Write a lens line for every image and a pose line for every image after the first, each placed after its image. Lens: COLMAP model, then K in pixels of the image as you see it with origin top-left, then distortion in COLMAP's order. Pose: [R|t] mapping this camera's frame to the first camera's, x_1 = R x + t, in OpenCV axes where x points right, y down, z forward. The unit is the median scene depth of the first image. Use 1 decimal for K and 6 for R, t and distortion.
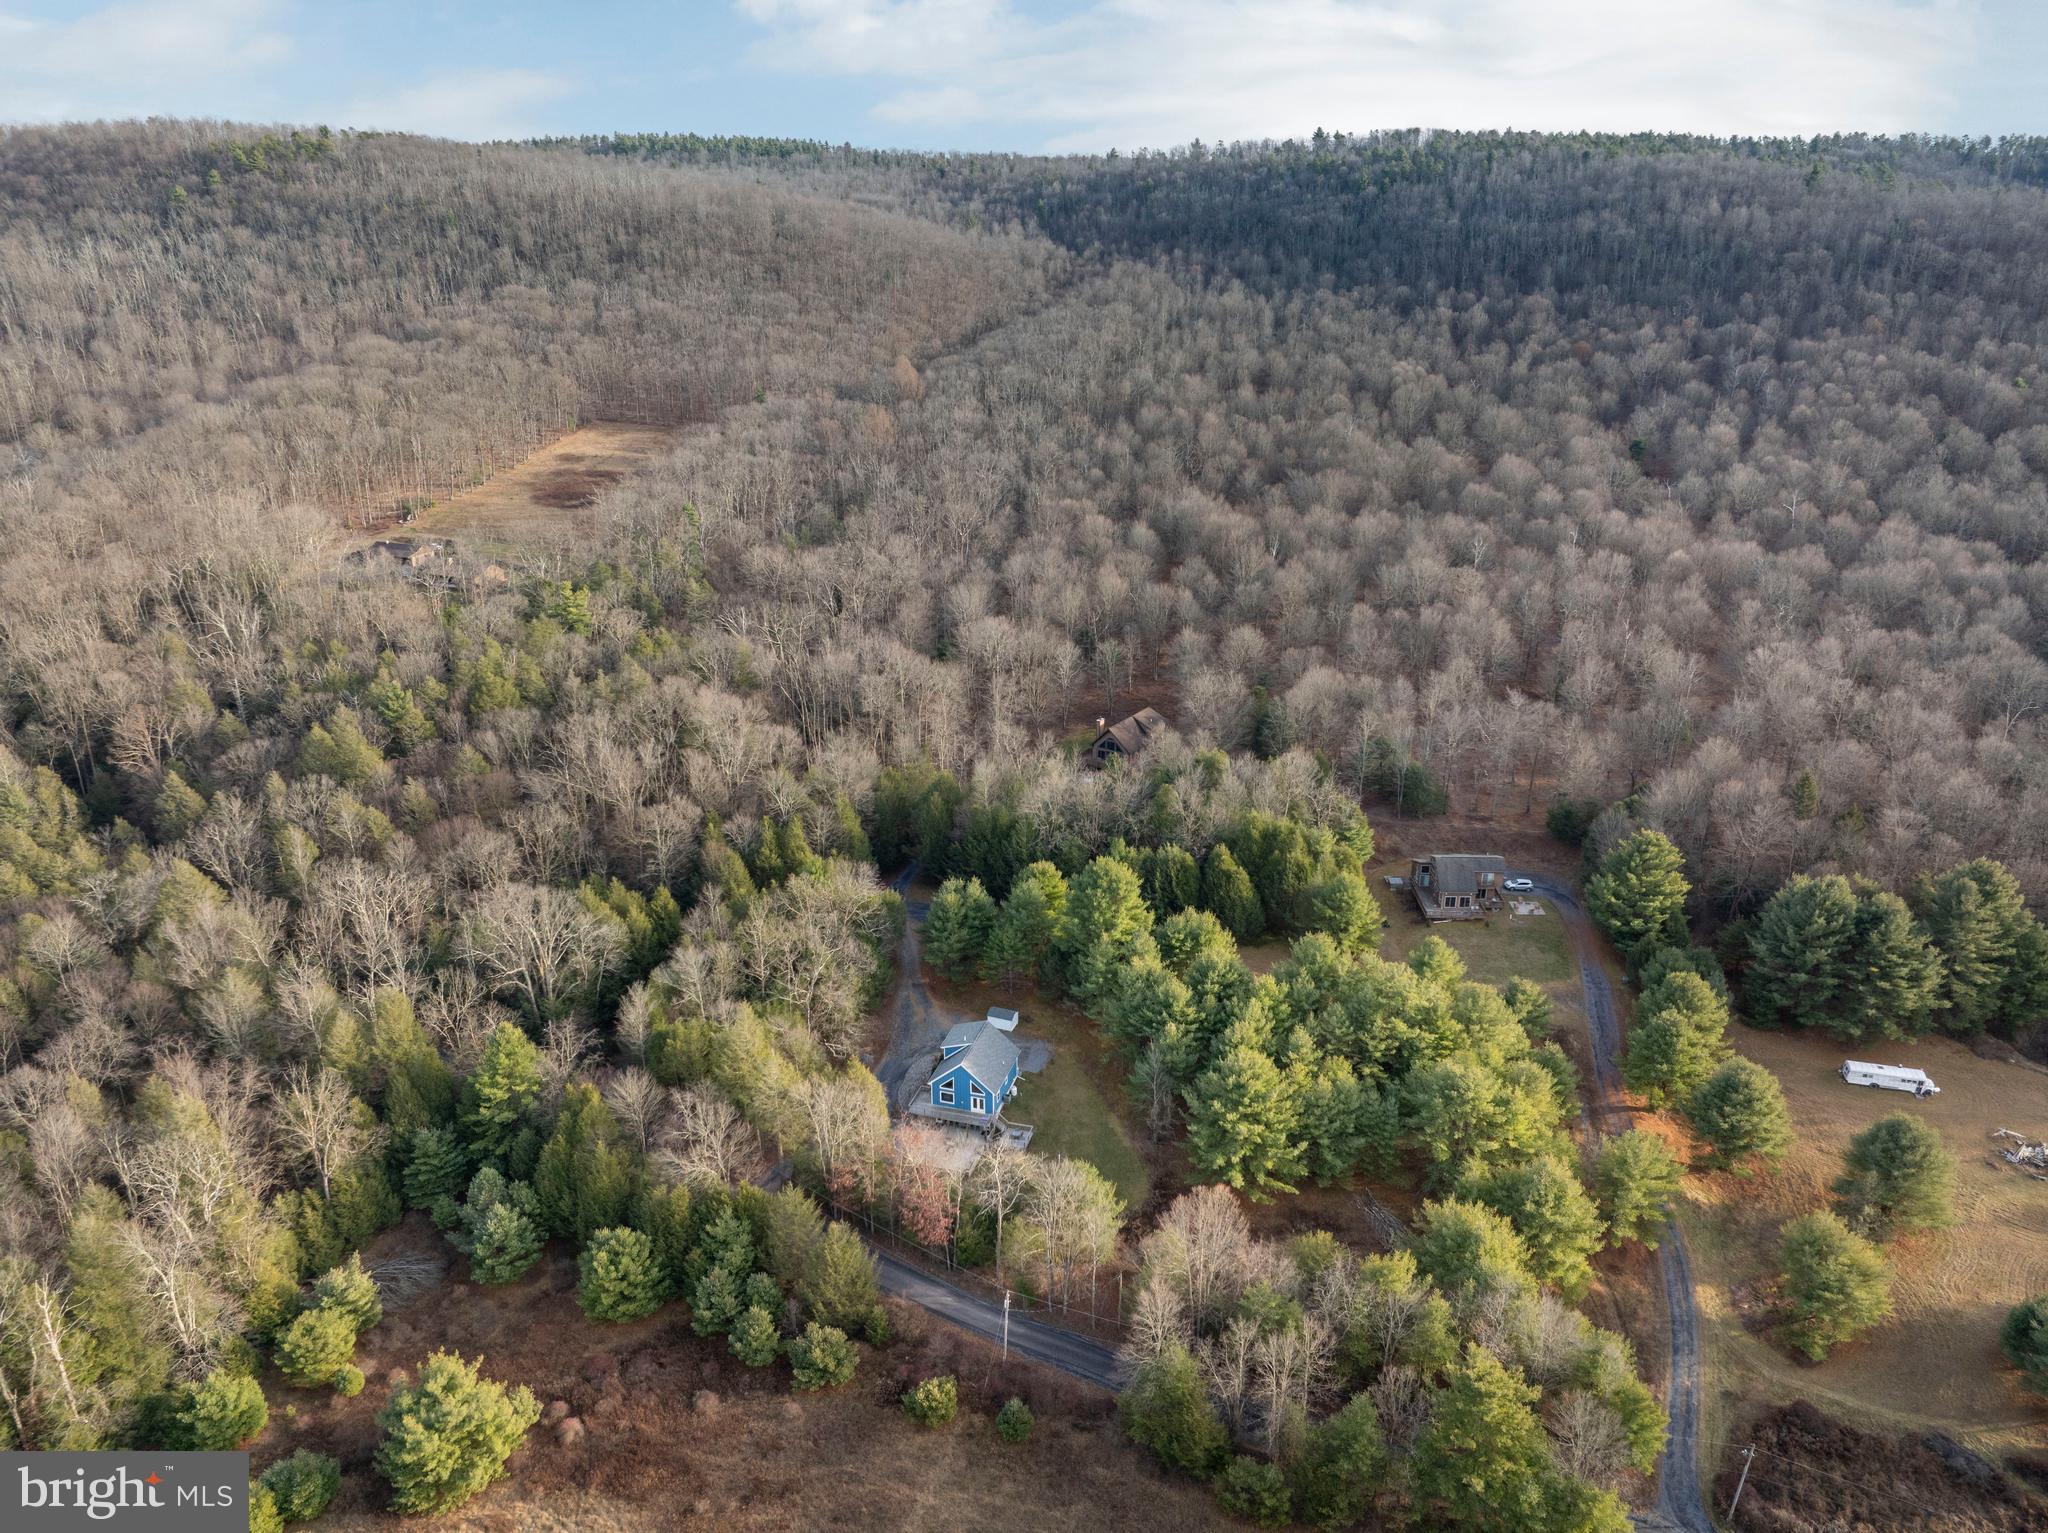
lens RADIAL K [[1434.5, 0, 1024.0], [0, 1434.5, 766.5], [0, 0, 1]] dist [-0.041276, 0.004459]
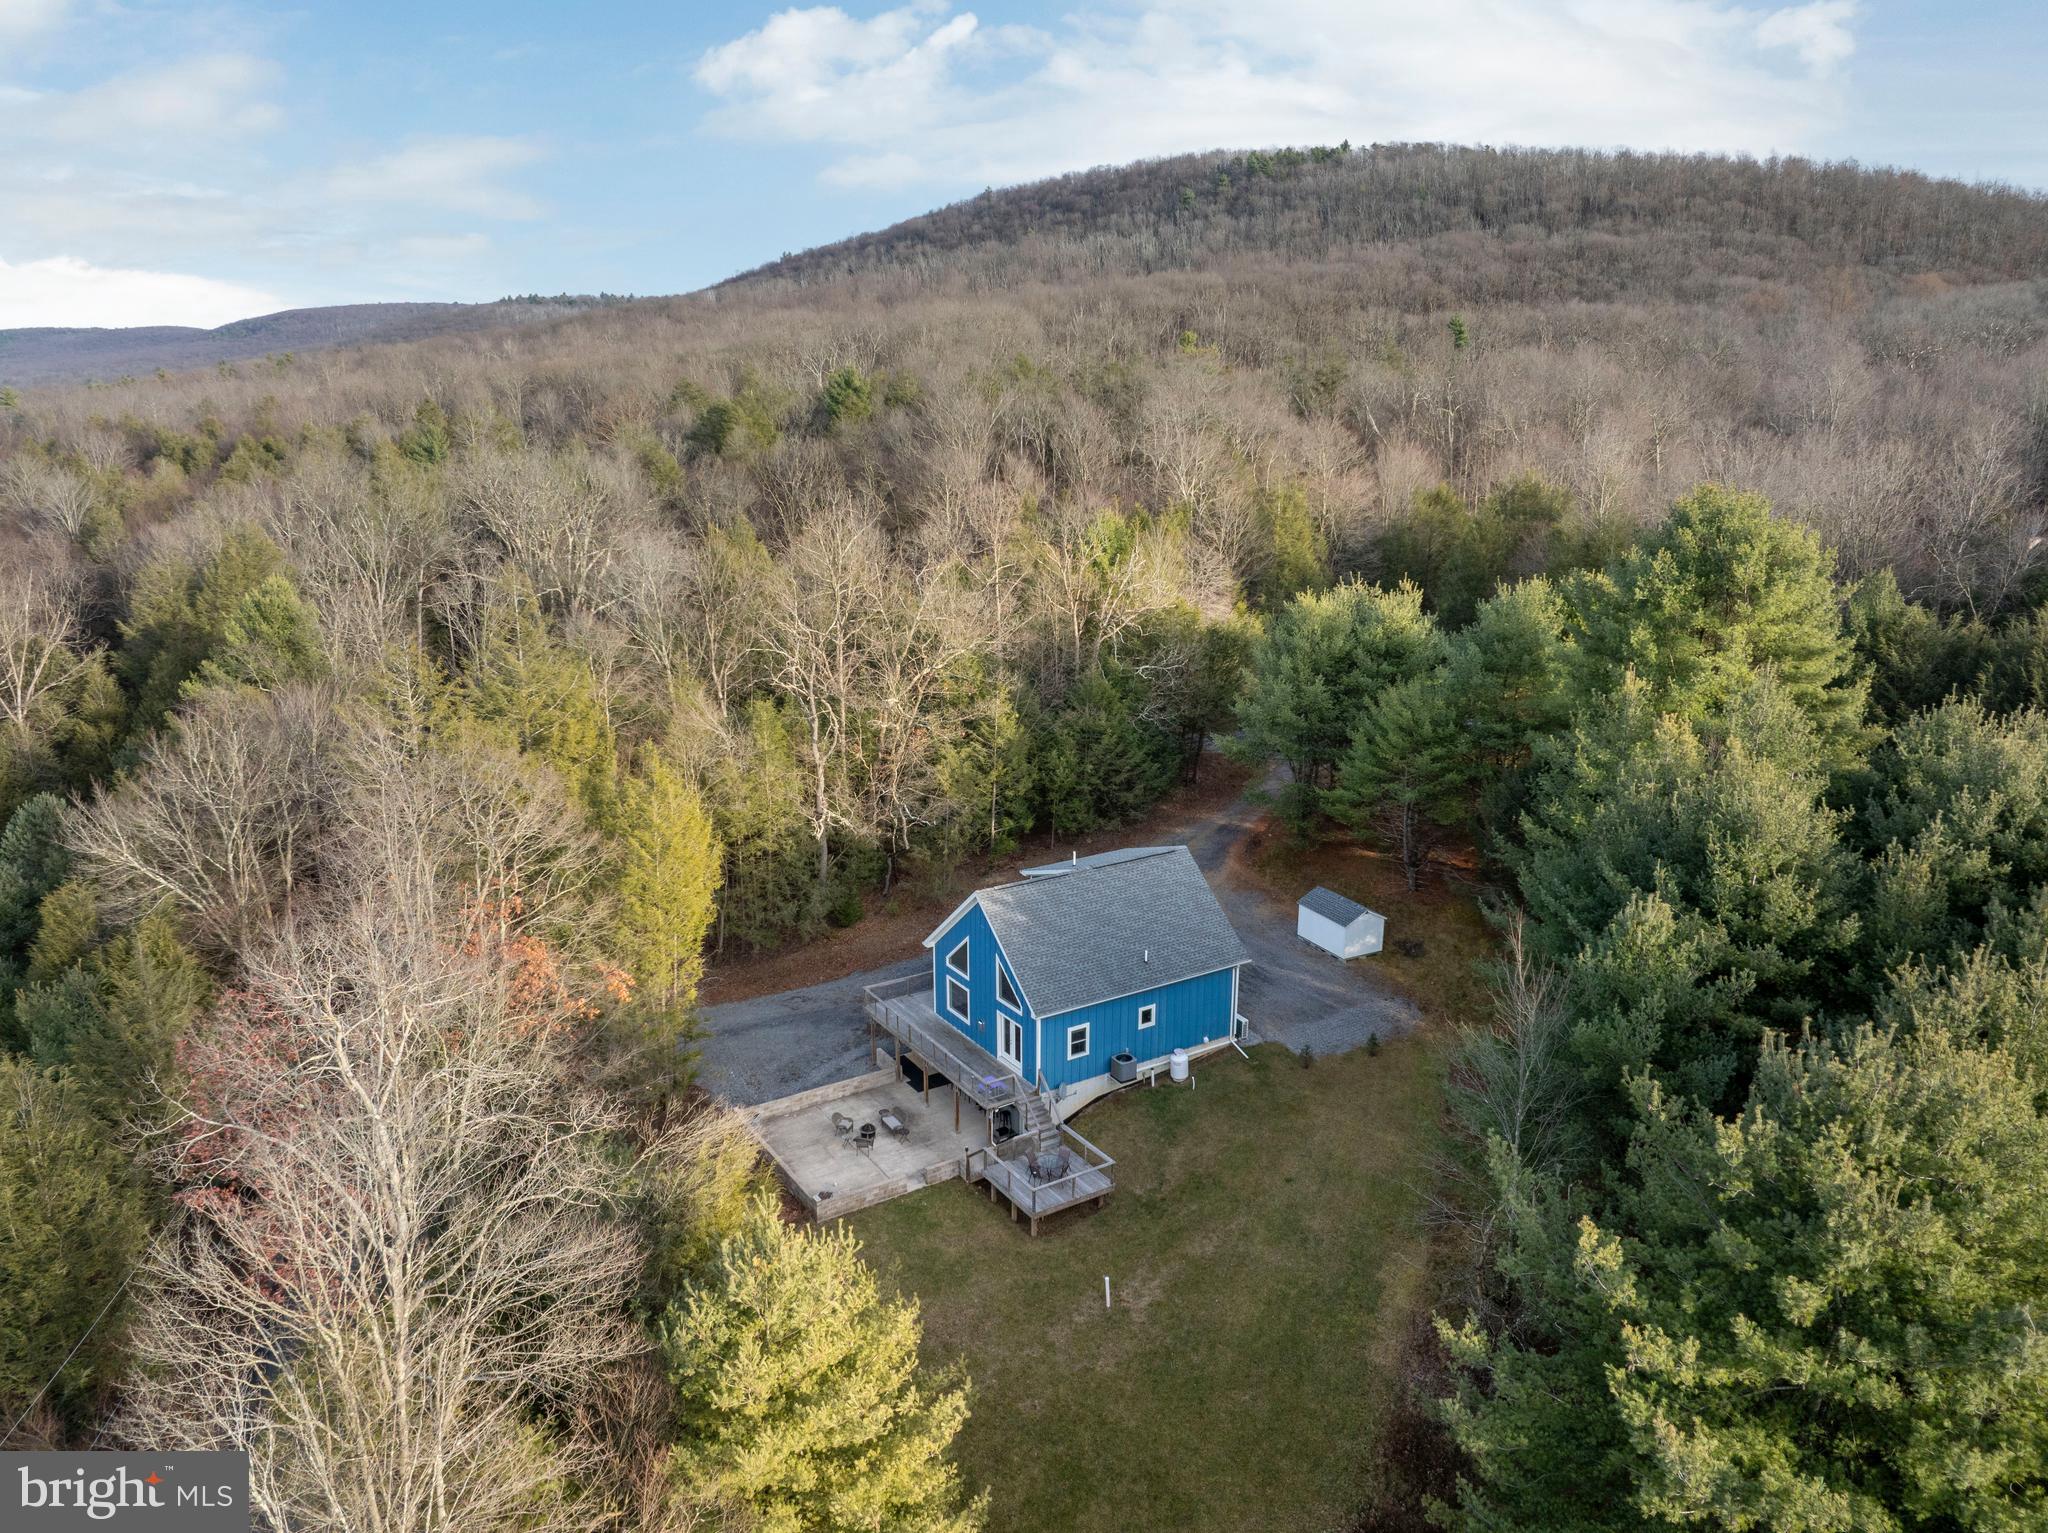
lens RADIAL K [[1418.9, 0, 1024.0], [0, 1418.9, 766.5], [0, 0, 1]] dist [0.000460, 0.000752]
pose [[0.745433, 0.156231, -0.648014, 0.166298], [-0.225573, 0.973914, -0.024682, 0.182169], [0.627253, 0.164574, 0.761228, 0.746639]]
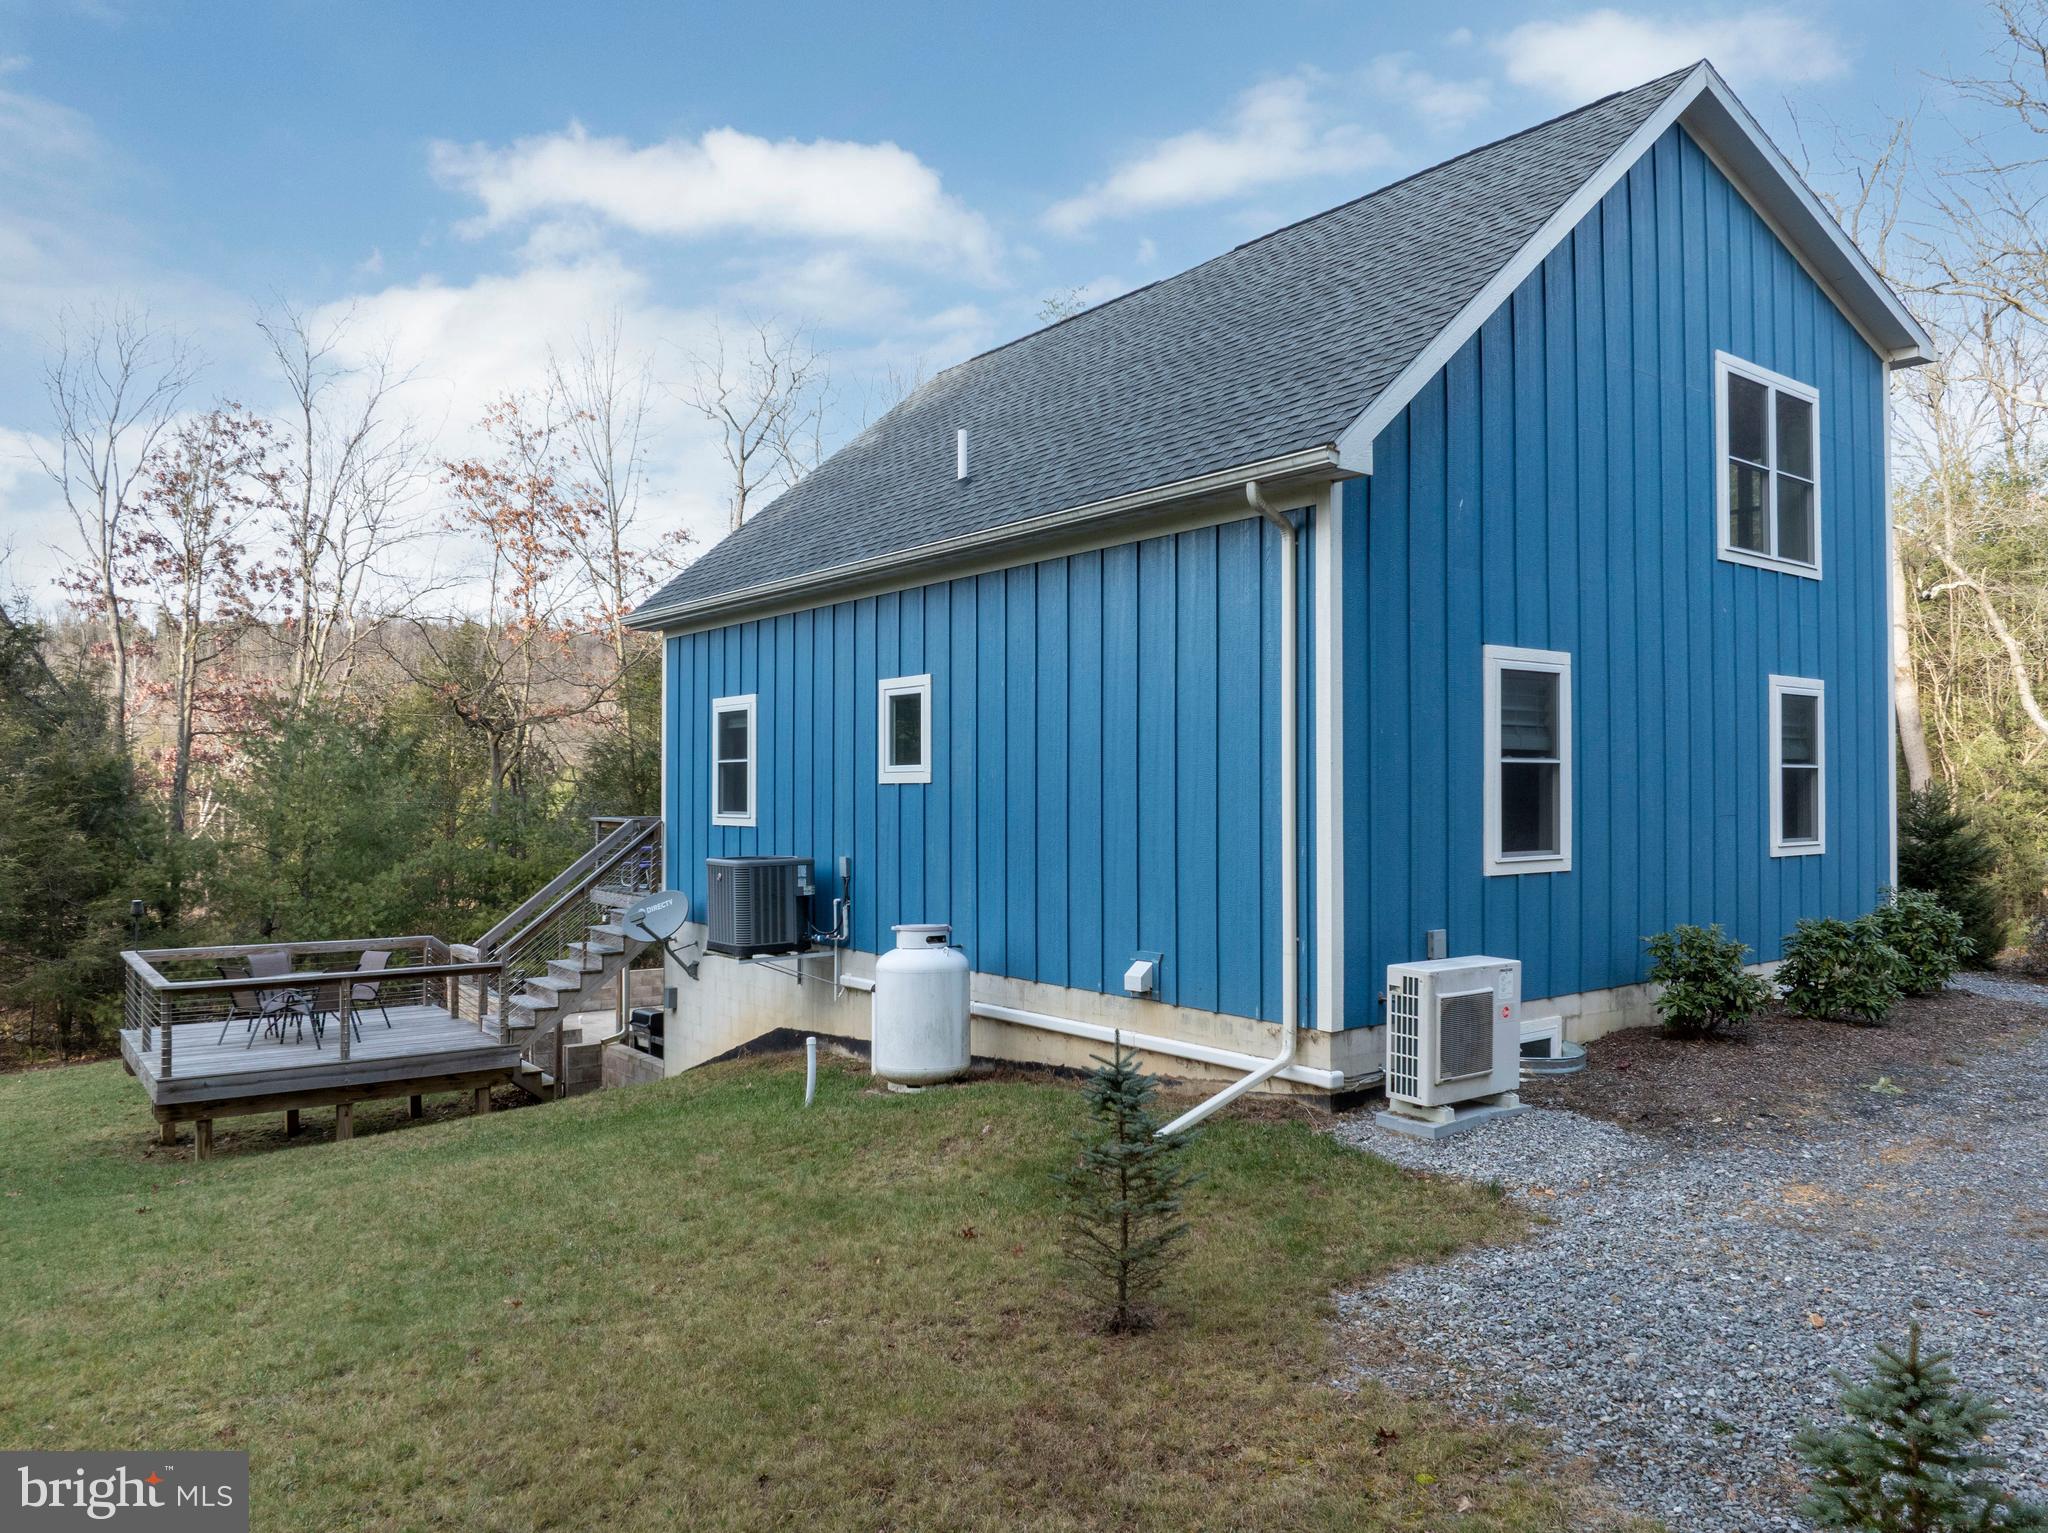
lens RADIAL K [[1434.5, 0, 1024.0], [0, 1434.5, 766.5], [0, 0, 1]] dist [-0.041276, 0.004459]
pose [[-0.599327, -0.013565, -0.800389, 0.039548], [-0.283250, 0.938765, 0.196187, 0.209515], [0.748716, 0.344290, -0.566470, 1.063316]]
